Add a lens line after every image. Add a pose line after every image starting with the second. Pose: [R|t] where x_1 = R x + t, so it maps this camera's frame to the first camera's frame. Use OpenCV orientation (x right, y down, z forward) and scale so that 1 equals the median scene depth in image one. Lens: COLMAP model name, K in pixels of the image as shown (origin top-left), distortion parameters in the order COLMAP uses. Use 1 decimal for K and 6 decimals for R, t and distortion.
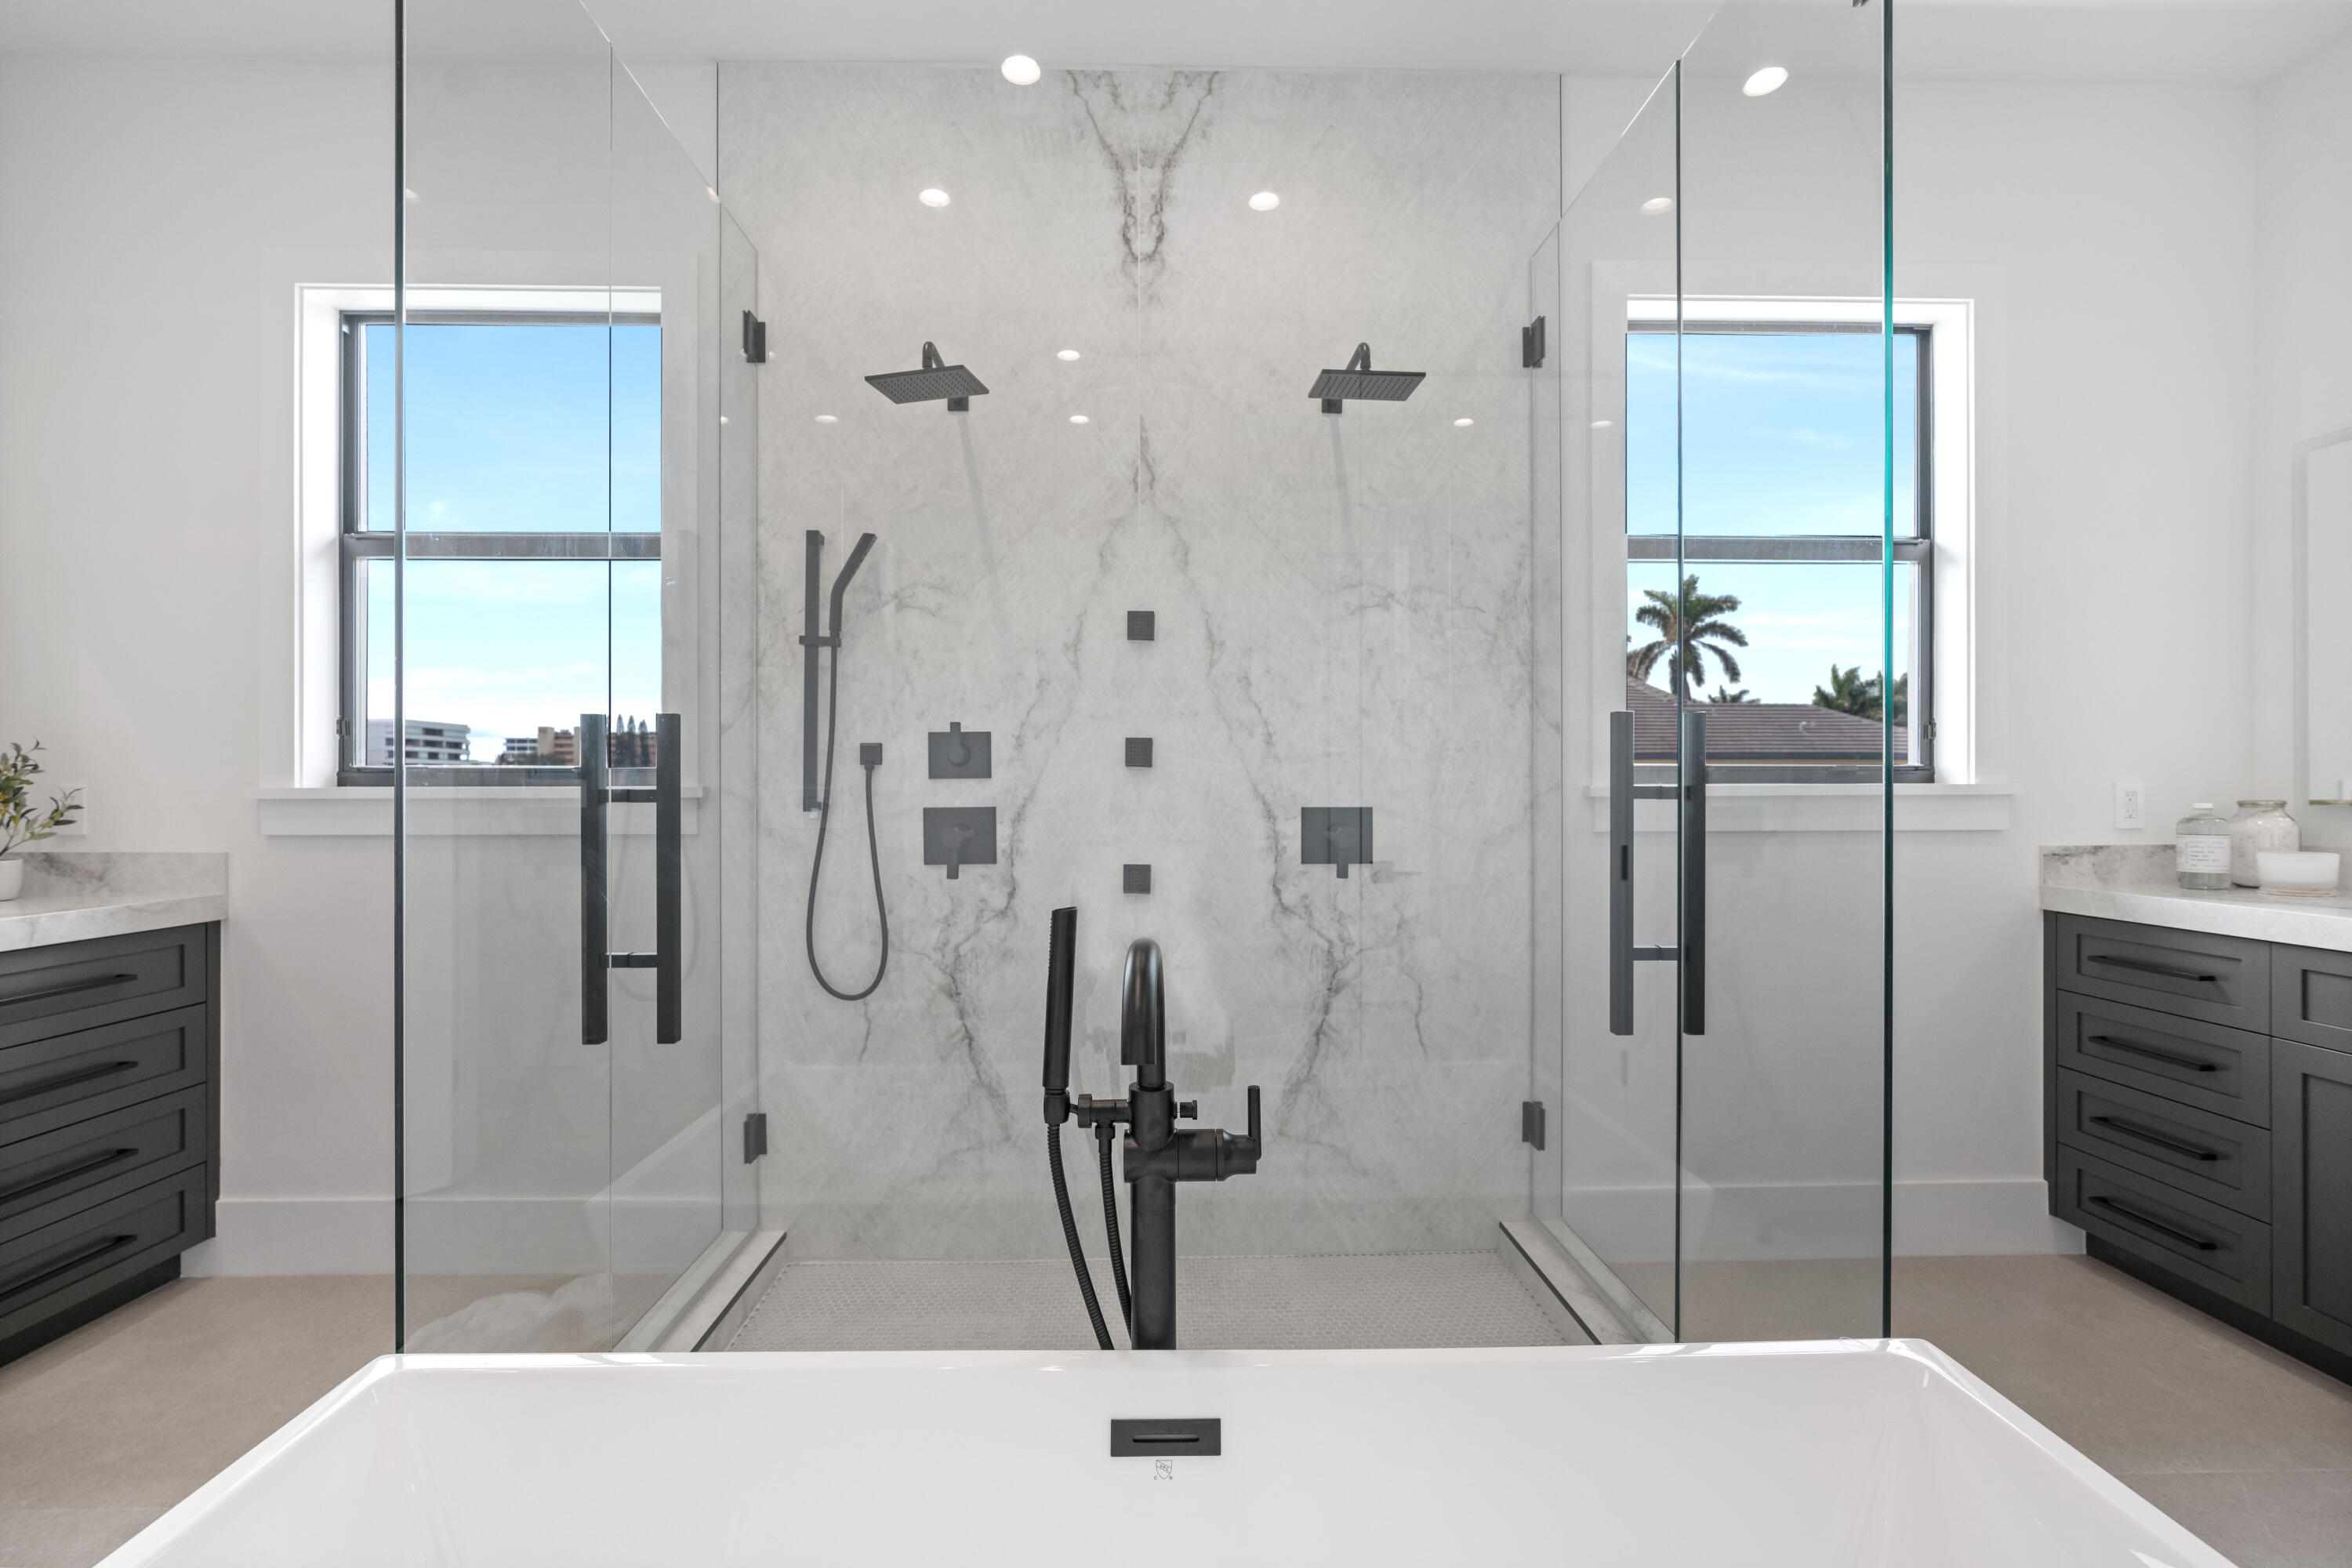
lens RADIAL K [[1063.1, 0, 1169.6], [0, 1063.1, 787.7], [0, 0, 1]] dist [-0.011202, 0.005233]
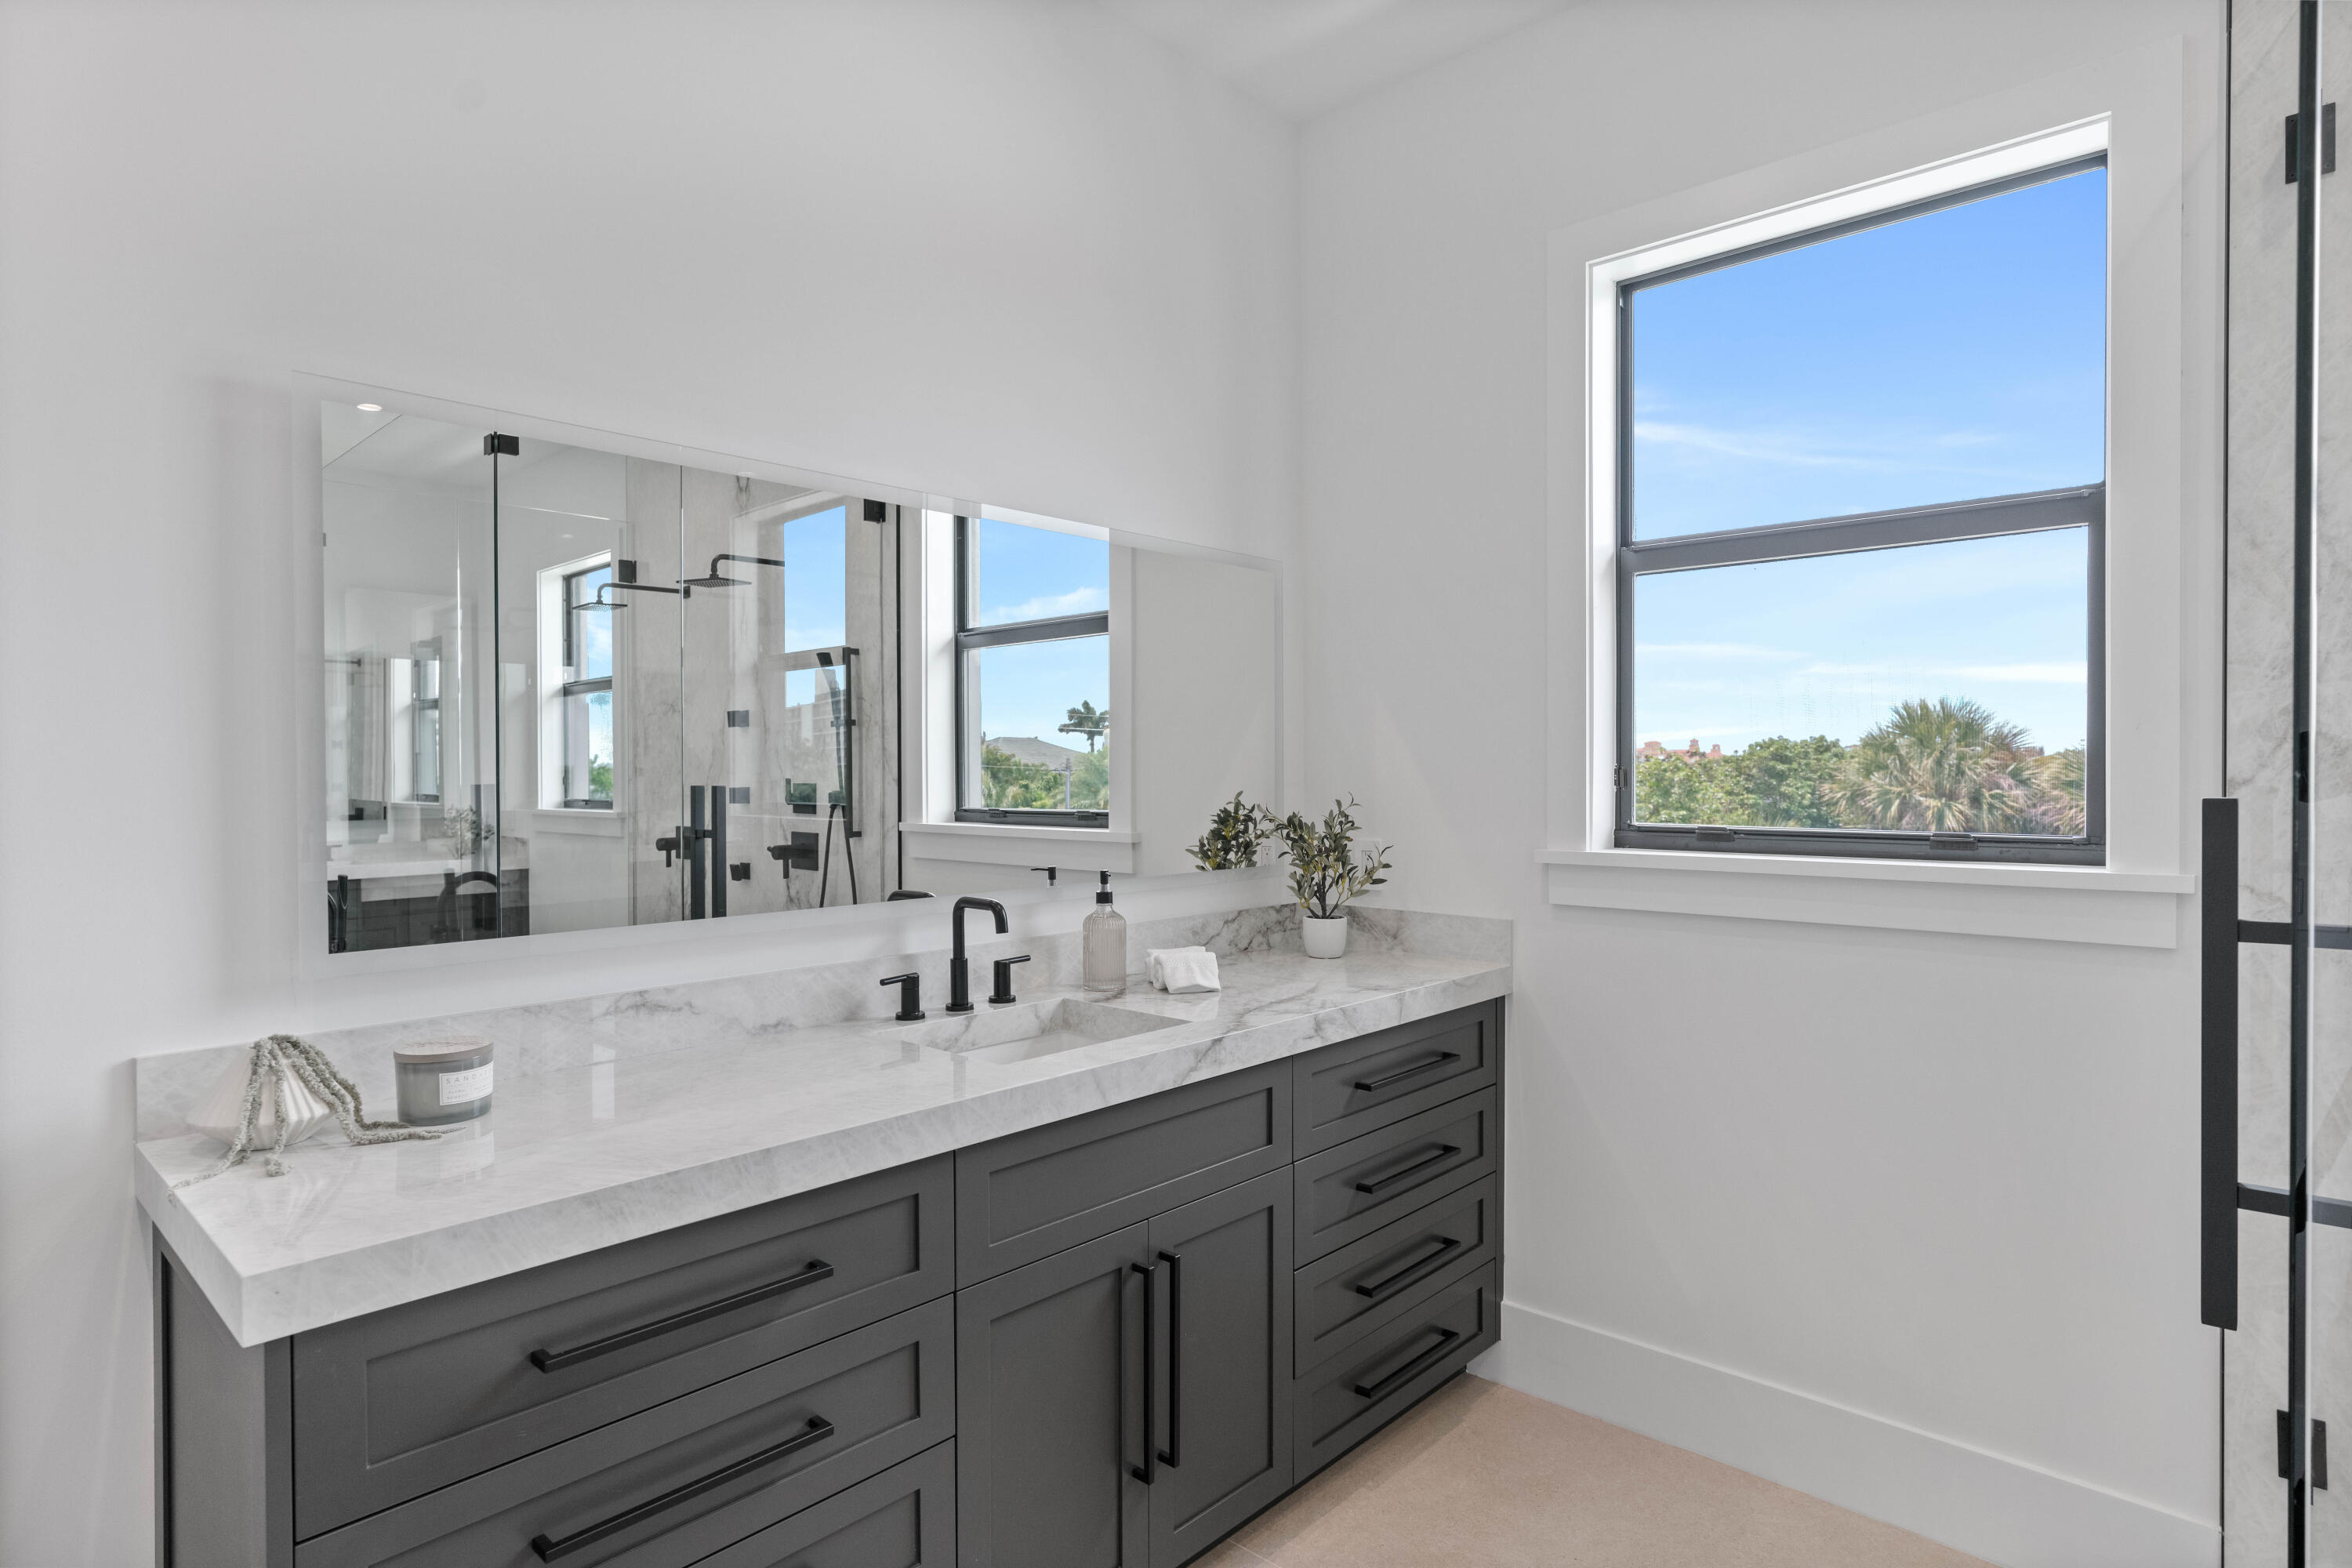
lens RADIAL K [[1275.0, 0, 1176.0], [0, 1275.0, 789.4], [0, 0, 1]] dist [0.006810, 0.001943]
pose [[0.712526, 0.007679, -0.701603, -0.328934], [0.003631, 0.999886, 0.014632, -0.065707], [0.701636, -0.012973, 0.712418, 0.026768]]
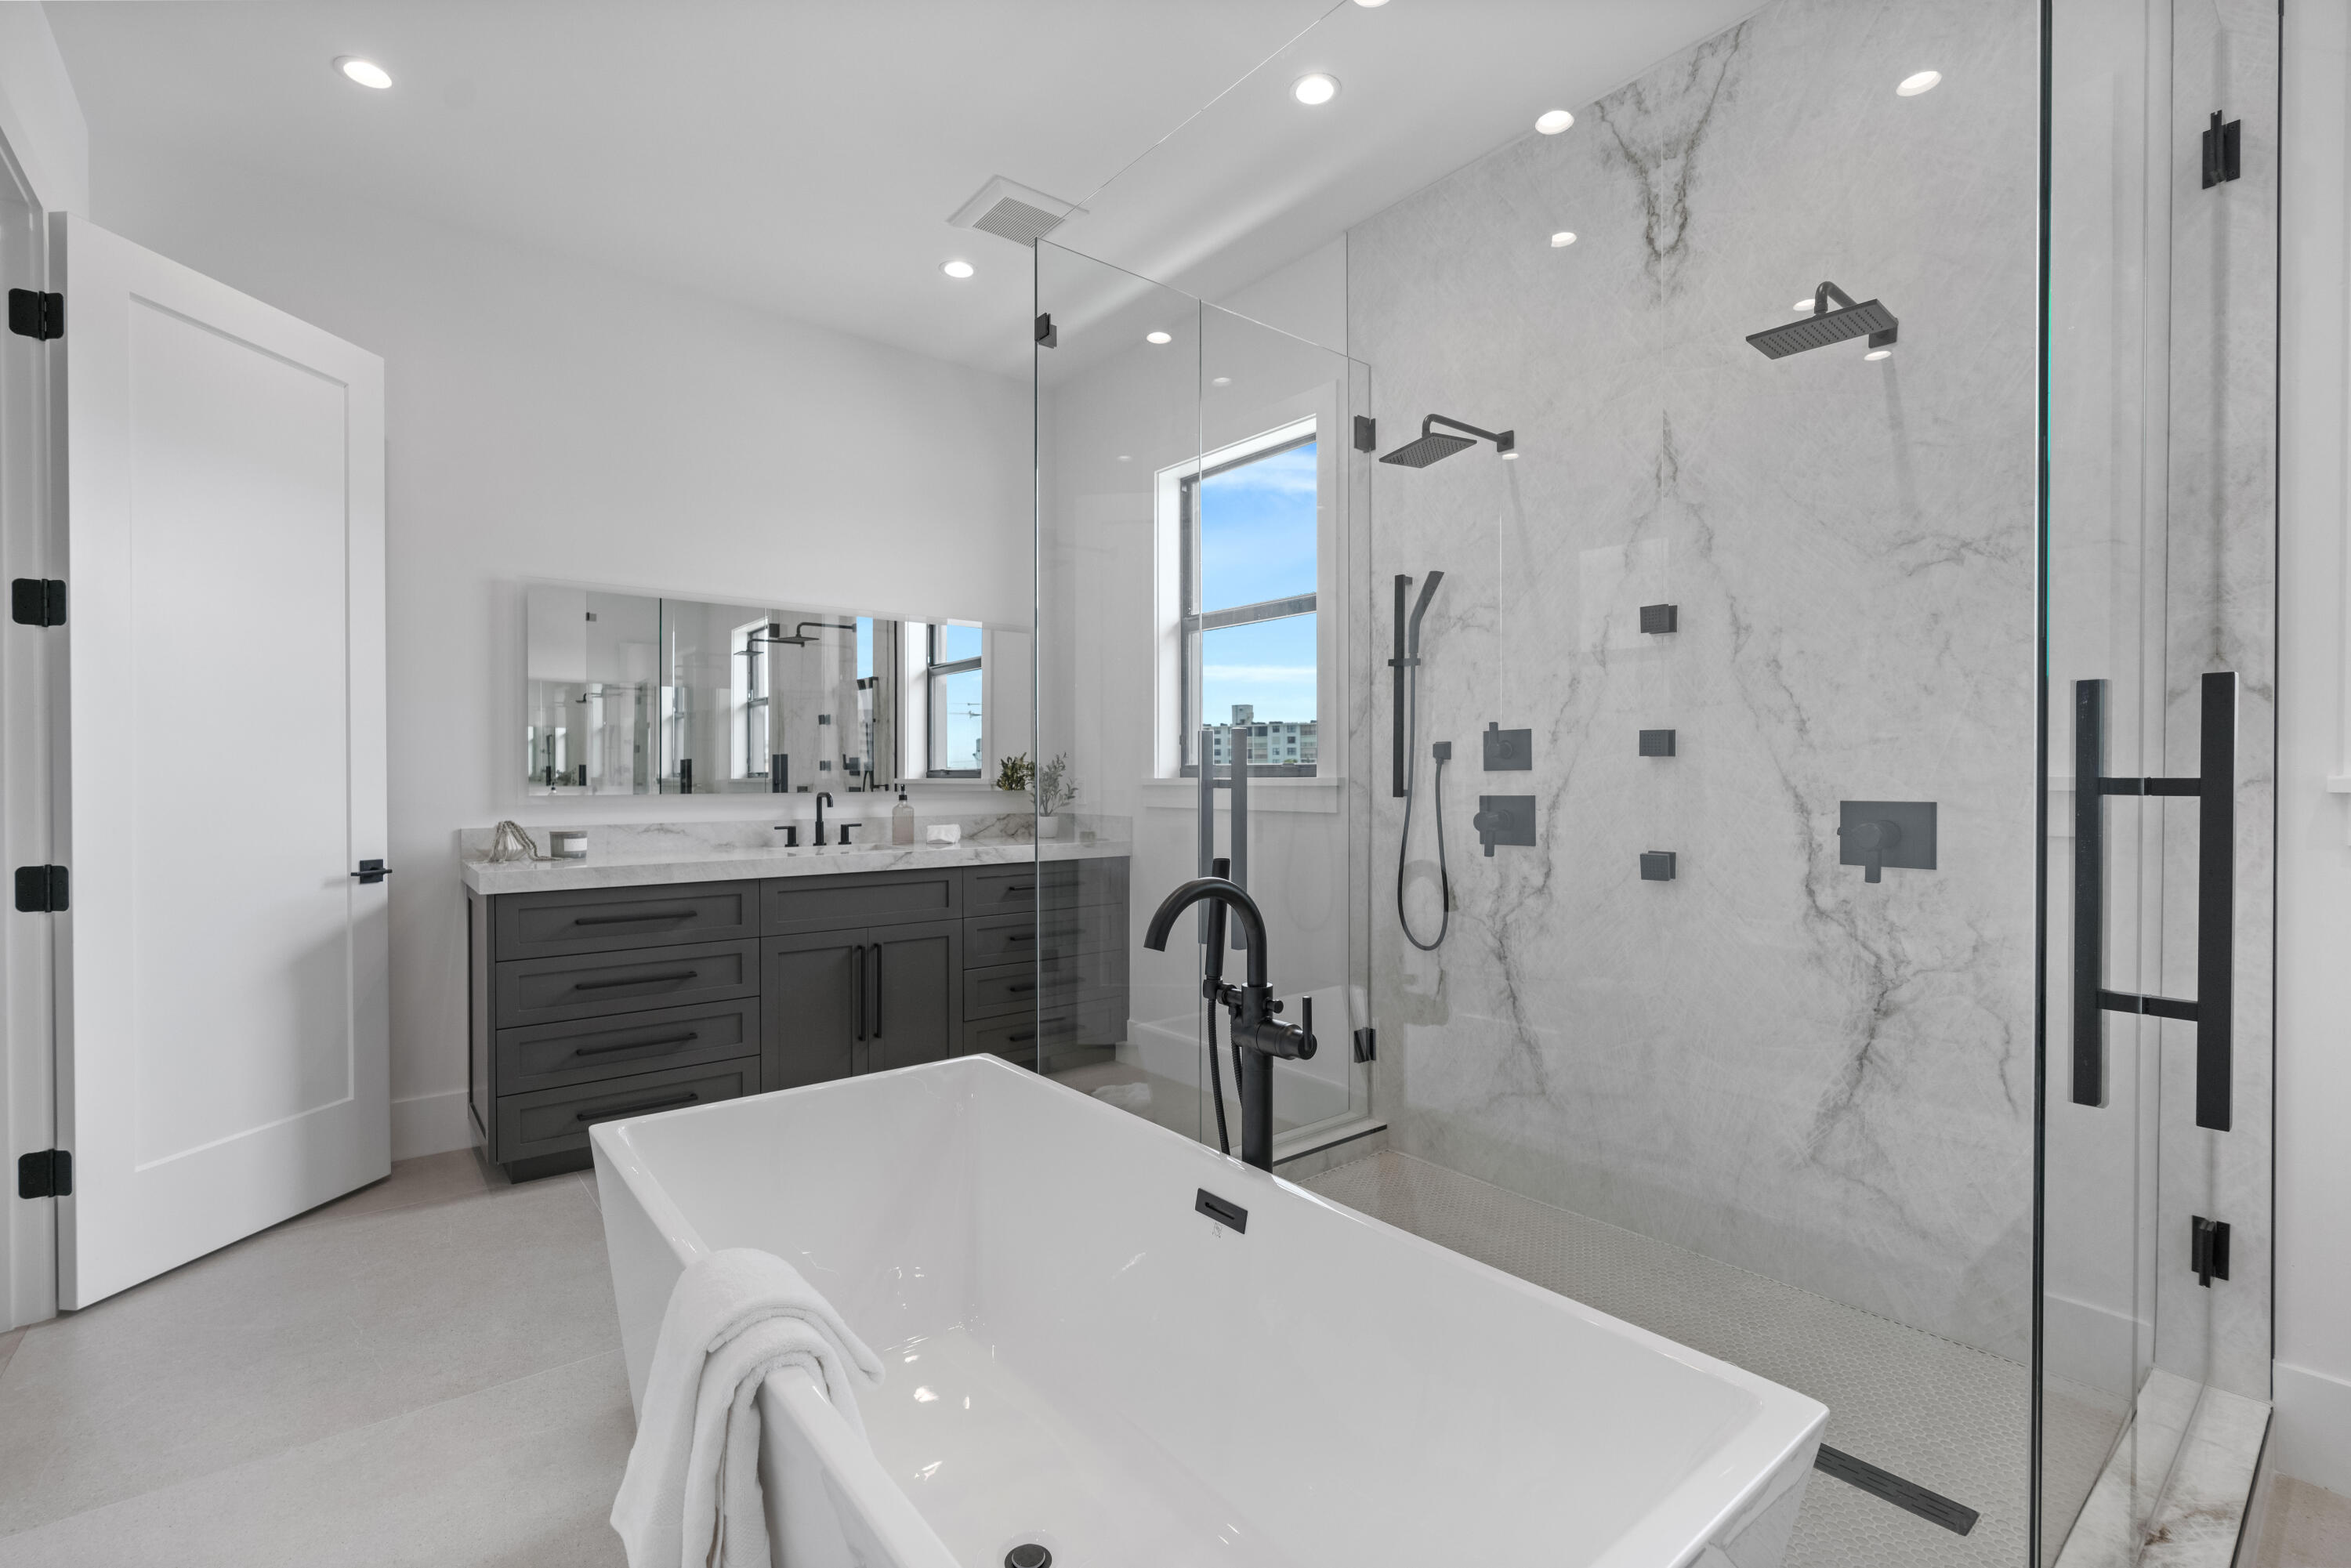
lens RADIAL K [[1062.6, 0, 1164.7], [0, 1062.6, 790.0], [0, 0, 1]] dist [-0.011202, 0.005233]
pose [[0.602883, 0.009537, -0.797773, 0.494631], [-0.000338, 0.999932, 0.011698, -0.000974], [0.797829, -0.006783, 0.602845, 0.013083]]
